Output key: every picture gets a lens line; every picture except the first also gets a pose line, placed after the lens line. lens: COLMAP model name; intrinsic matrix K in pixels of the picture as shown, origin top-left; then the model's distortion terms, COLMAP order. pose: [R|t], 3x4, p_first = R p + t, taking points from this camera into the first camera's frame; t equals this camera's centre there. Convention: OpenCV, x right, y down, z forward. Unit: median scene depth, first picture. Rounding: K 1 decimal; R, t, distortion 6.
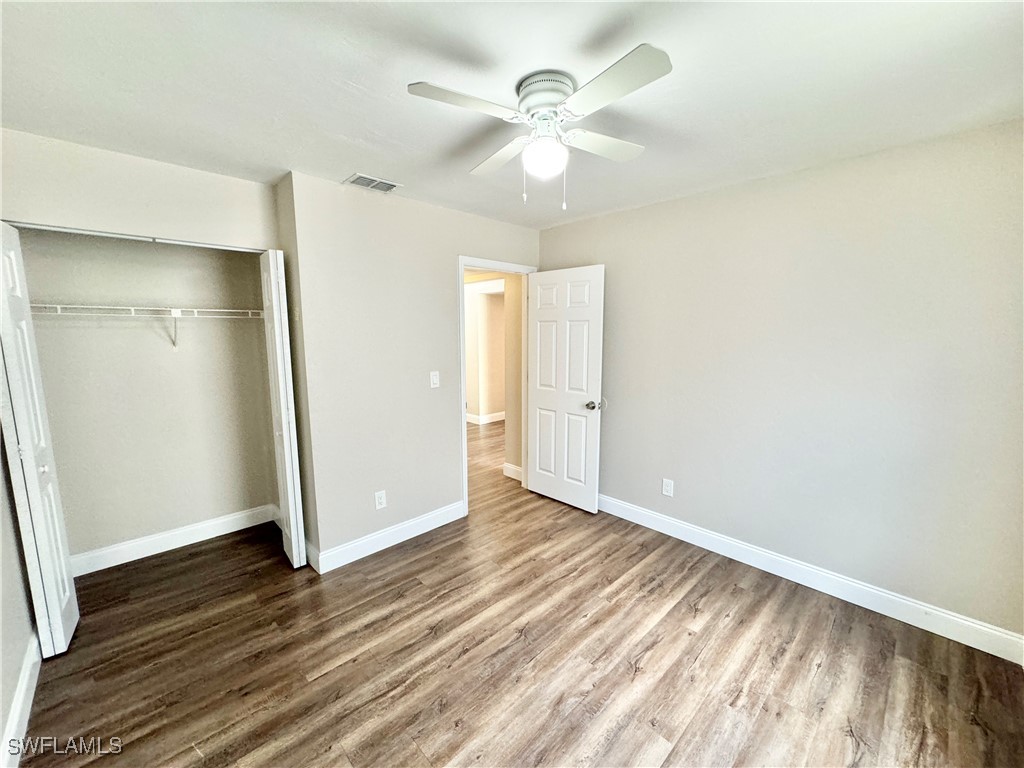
lens RADIAL K [[407.6, 0, 514.0], [0, 407.6, 387.5], [0, 0, 1]] dist [0.001765, 0.000115]
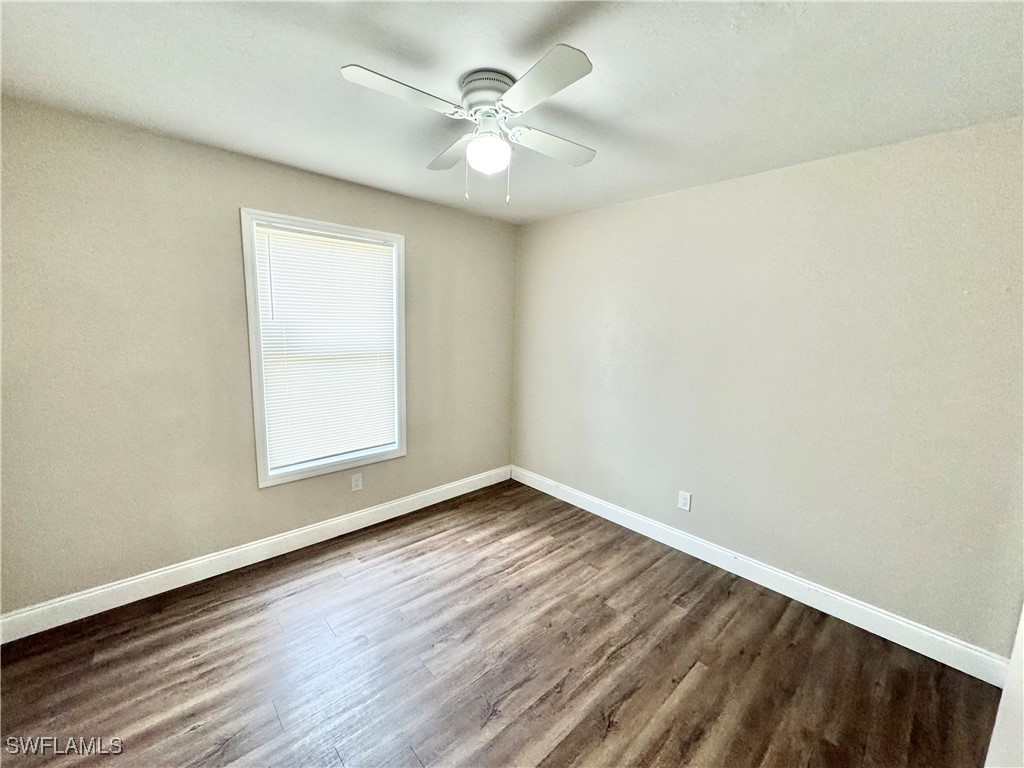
lens RADIAL K [[407.6, 0, 511.2], [0, 407.6, 382.2], [0, 0, 1]] dist [0.001765, 0.000115]
pose [[-0.999379, -0.029695, 0.018946, -0.014198], [-0.023387, 0.961579, 0.273532, -0.256682], [-0.026340, 0.272919, -0.961676, 1.838478]]
